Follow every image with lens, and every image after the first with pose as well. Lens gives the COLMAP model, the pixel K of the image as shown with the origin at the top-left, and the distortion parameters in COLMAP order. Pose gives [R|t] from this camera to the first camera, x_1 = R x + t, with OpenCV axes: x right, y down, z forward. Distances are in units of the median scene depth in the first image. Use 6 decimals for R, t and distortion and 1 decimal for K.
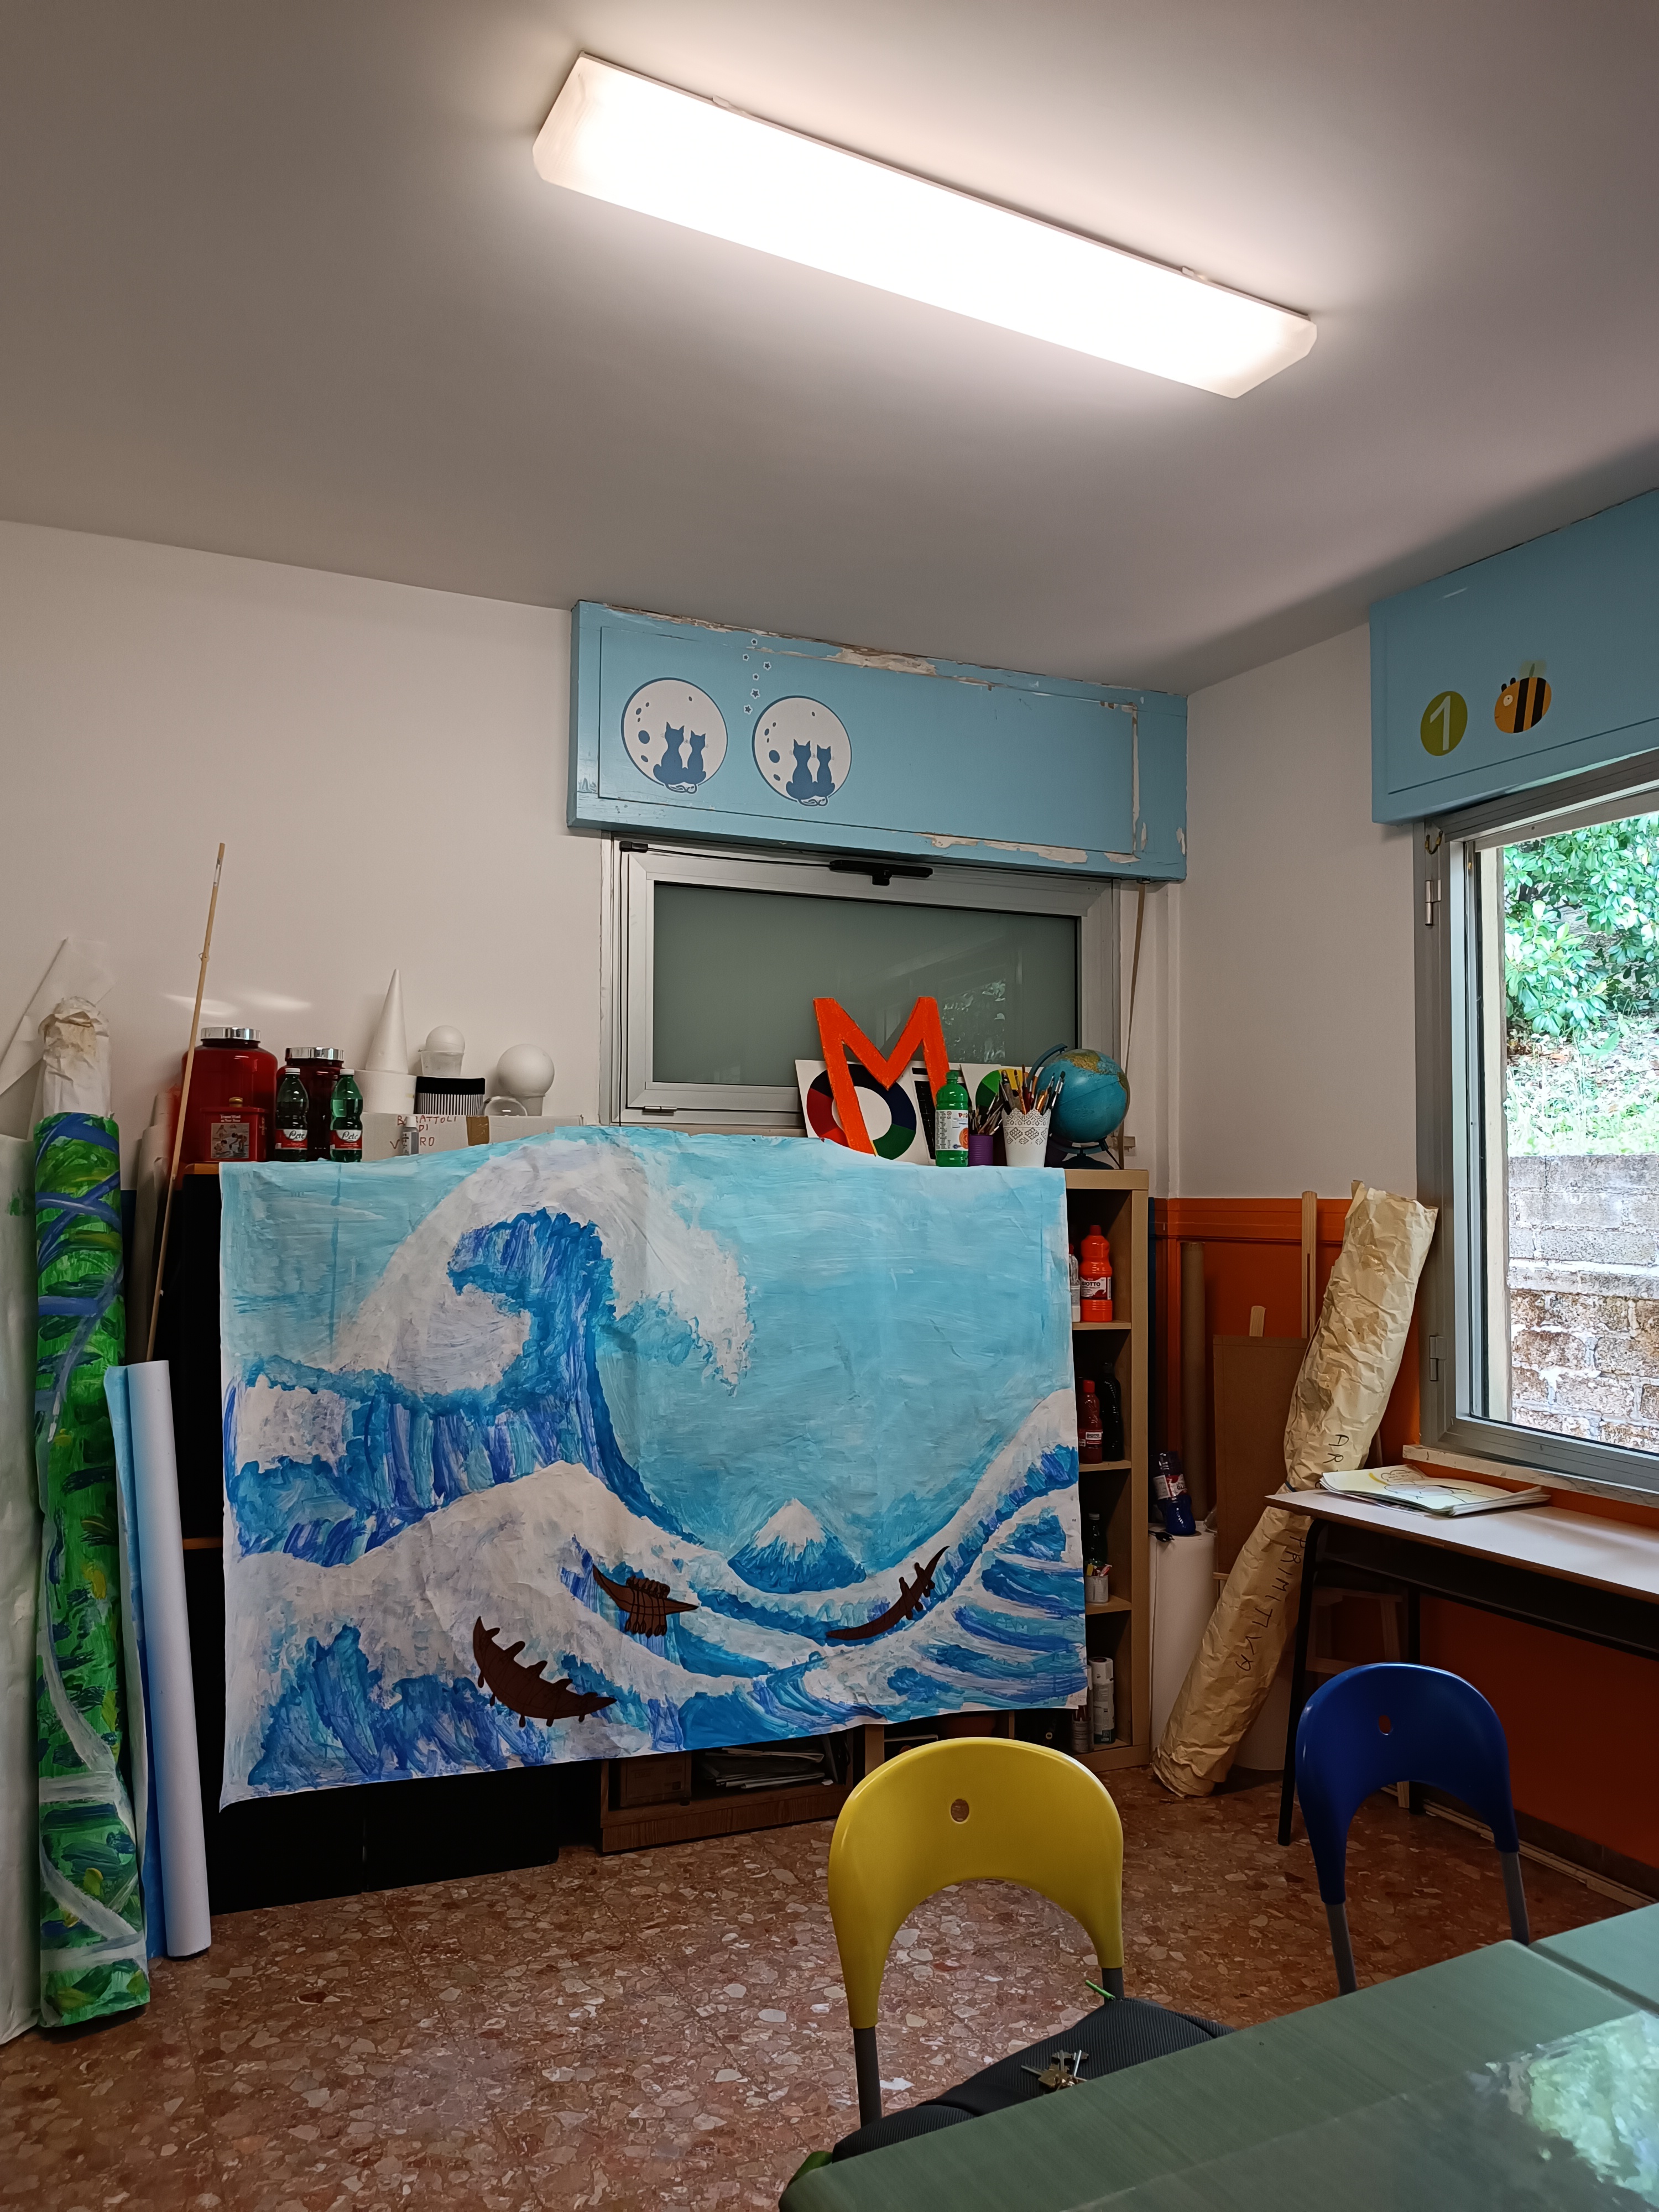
lens RADIAL K [[1592.2, 0, 821.5], [0, 1592.2, 1113.9], [0, 0, 1]] dist [0.050751, -0.051393]
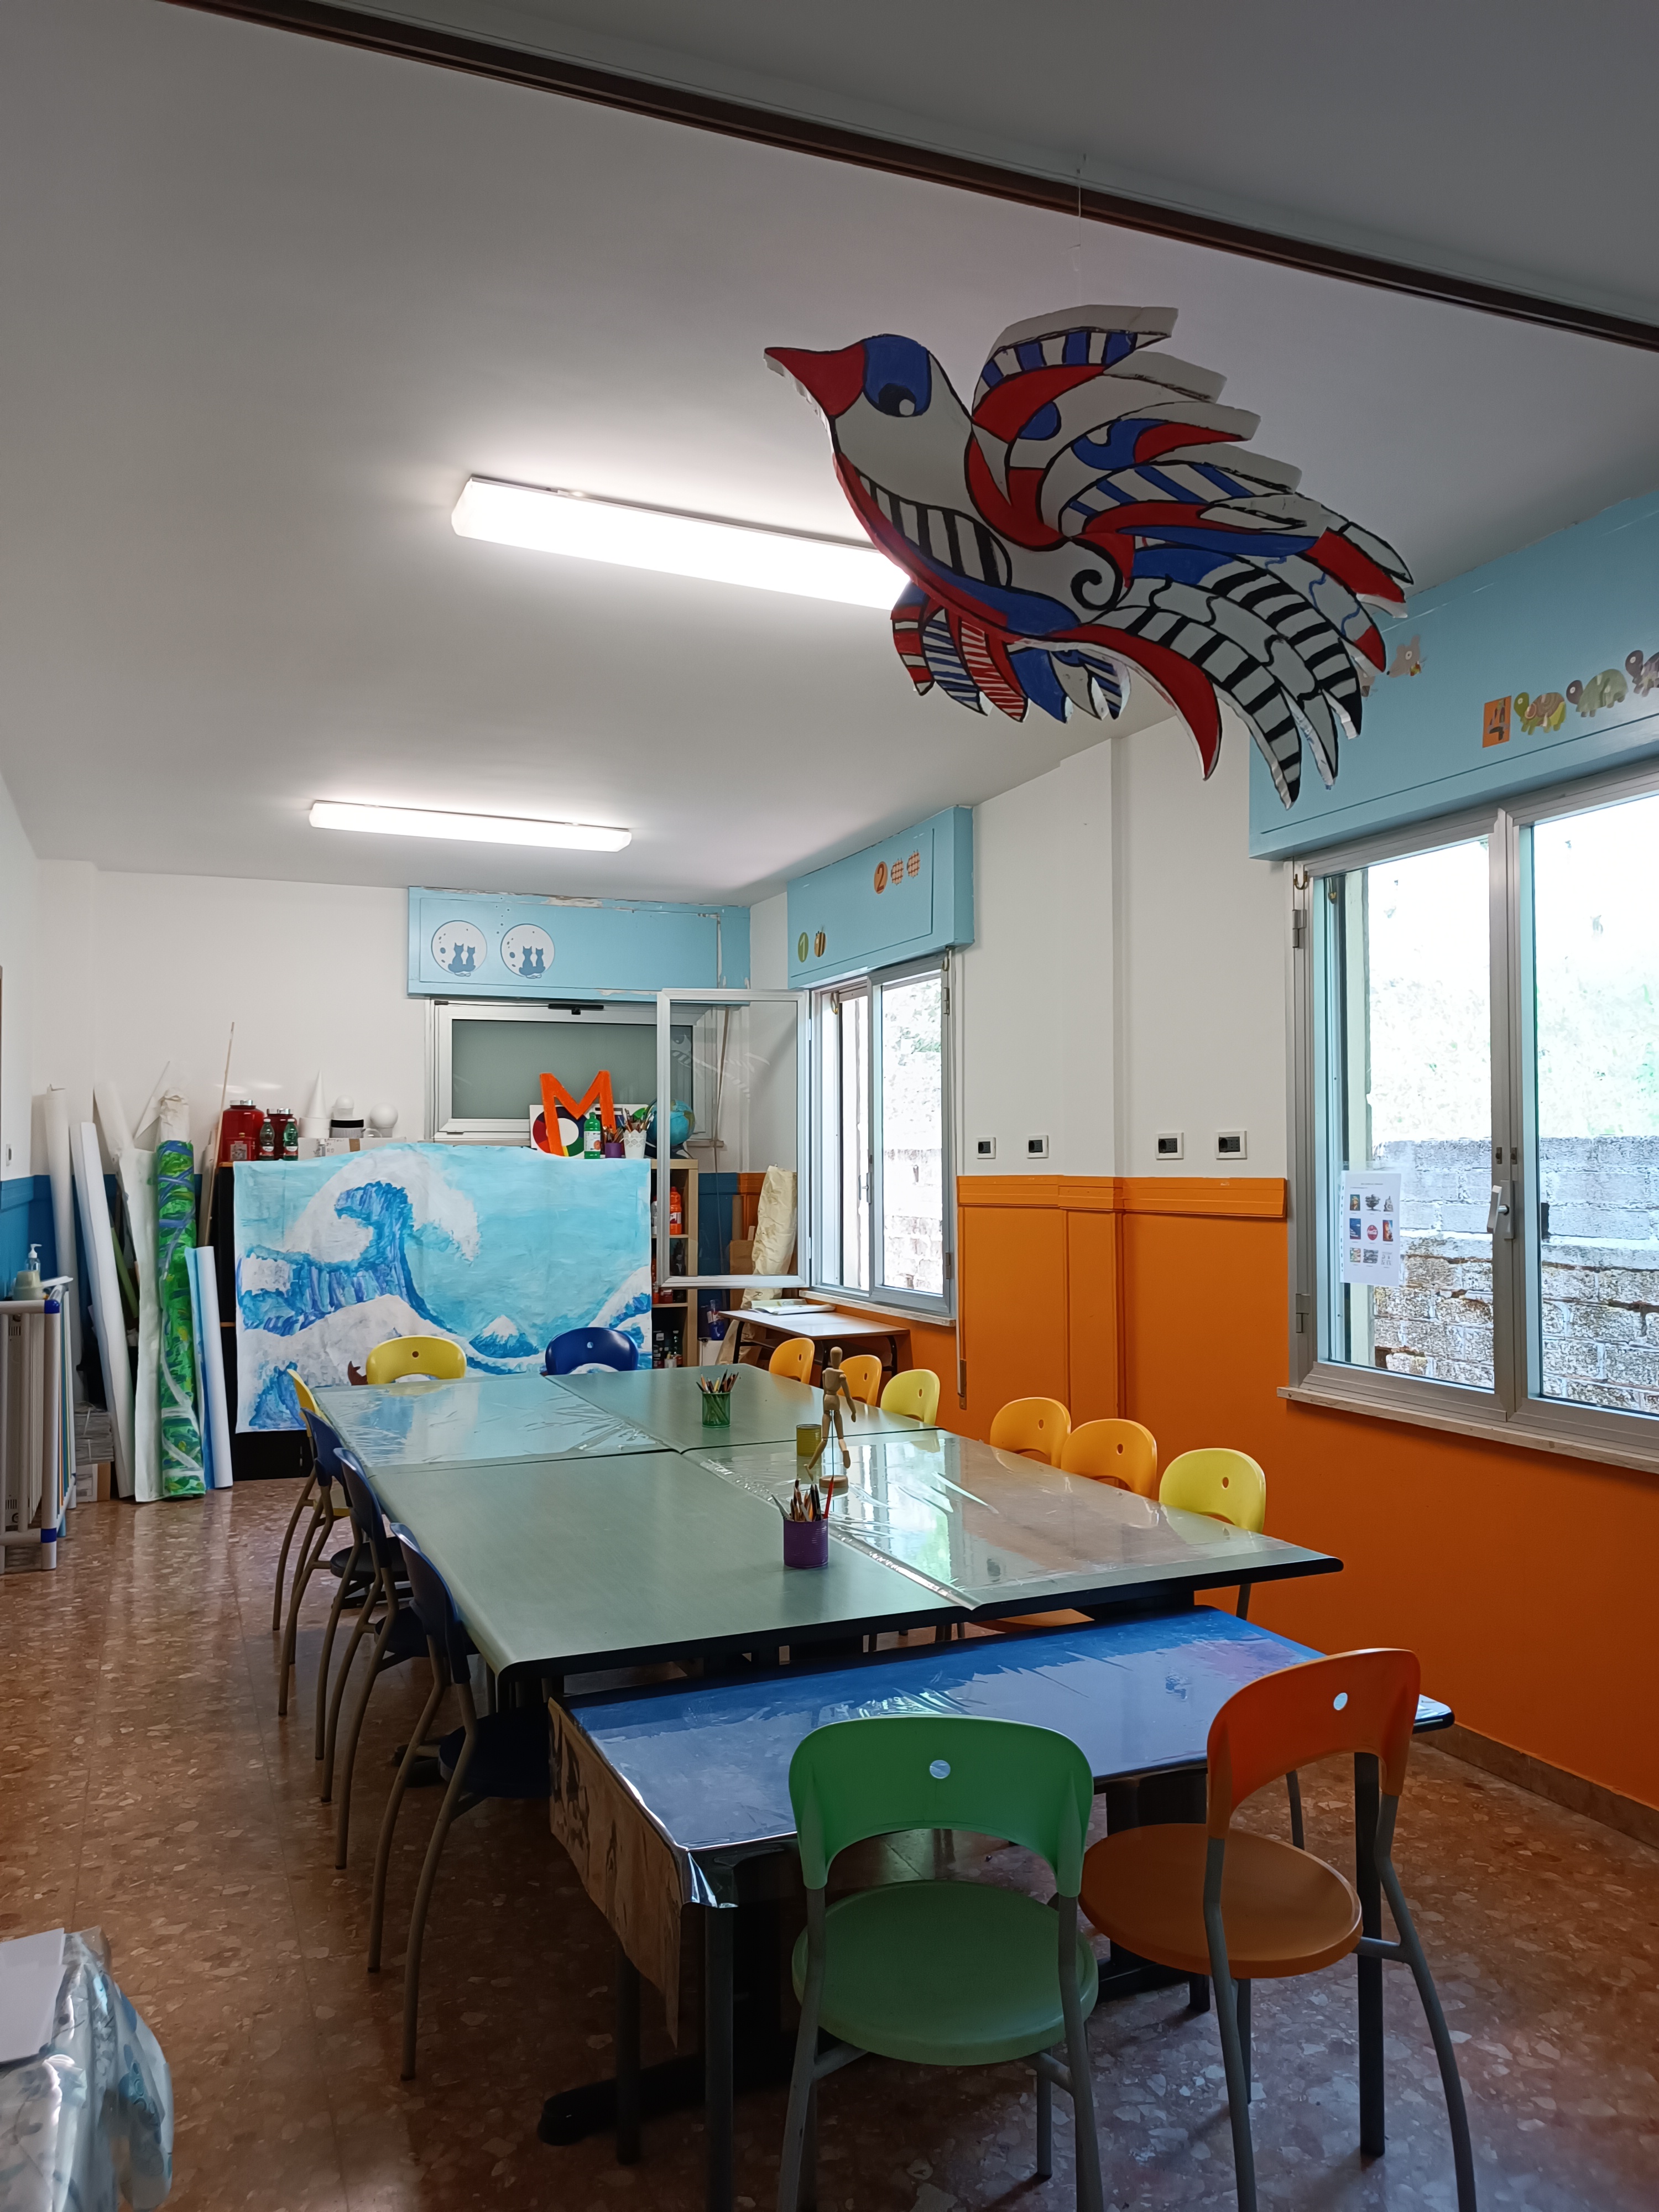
lens RADIAL K [[1592.2, 0, 821.5], [0, 1592.2, 1113.9], [0, 0, 1]] dist [0.050751, -0.051393]
pose [[0.996835, -0.012159, -0.078558, 0.610469], [0.013226, 0.999827, 0.013079, -0.053995], [0.078385, -0.014077, 0.996824, -1.156906]]
